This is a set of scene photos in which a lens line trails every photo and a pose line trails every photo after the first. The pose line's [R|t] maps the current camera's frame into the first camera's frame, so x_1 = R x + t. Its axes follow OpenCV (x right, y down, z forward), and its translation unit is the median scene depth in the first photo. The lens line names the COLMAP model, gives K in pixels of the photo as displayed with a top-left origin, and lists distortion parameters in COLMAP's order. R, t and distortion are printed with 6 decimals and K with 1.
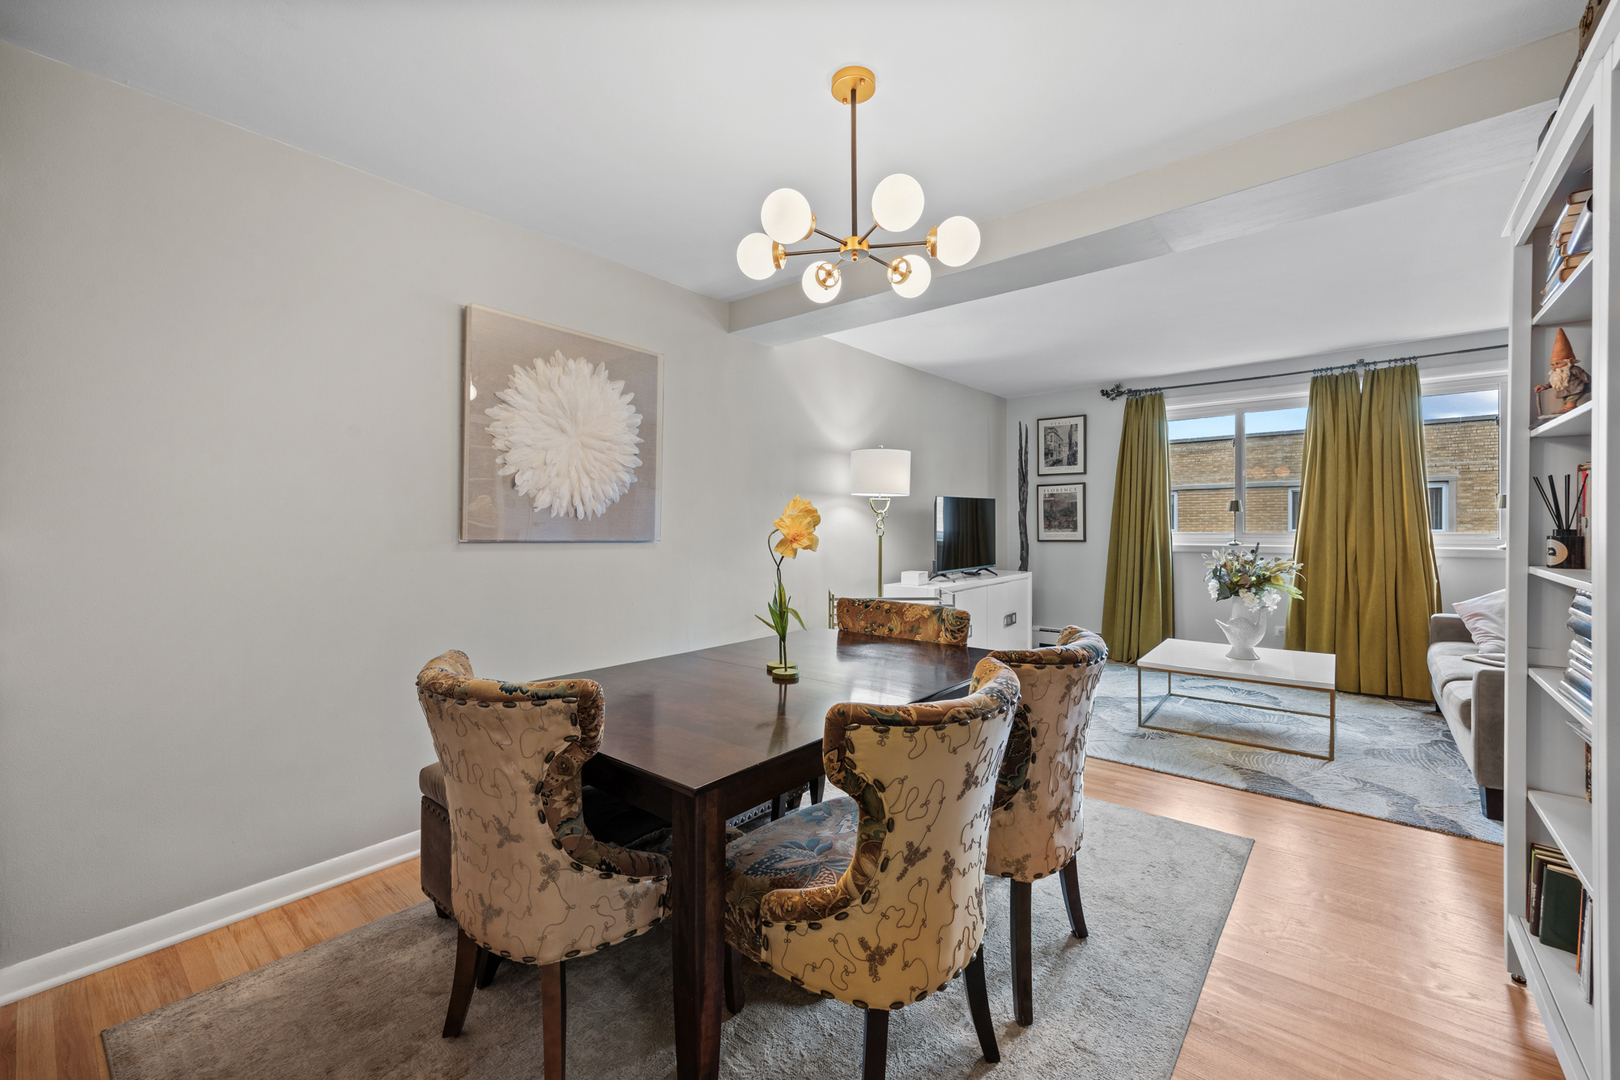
lens RADIAL K [[664.9, 0, 808.1], [0, 664.9, 530.4], [0, 0, 1]] dist [0.007454, 0.000561]
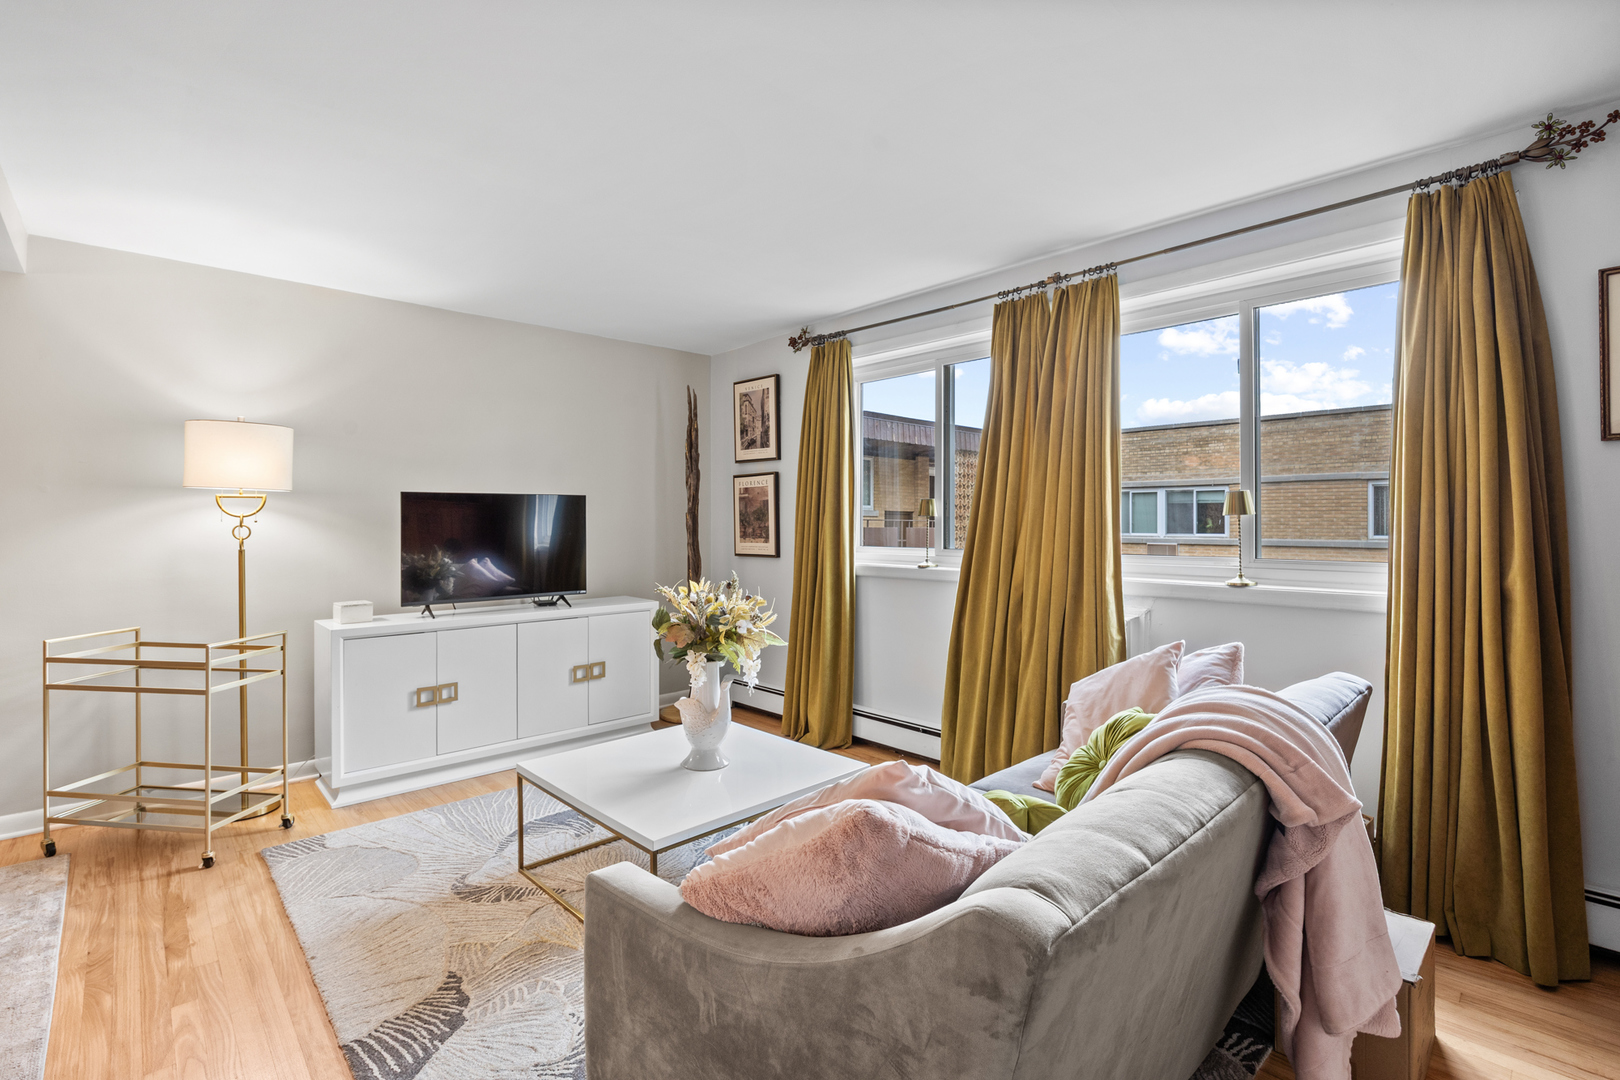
lens RADIAL K [[729.8, 0, 893.1], [0, 729.8, 532.8], [0, 0, 1]] dist [-0.015782, -0.003654]
pose [[0.995026, 0.006973, -0.099371, 0.610911], [-0.006228, 0.999950, 0.007811, -0.015429], [0.099421, -0.007154, 0.995020, 0.255204]]
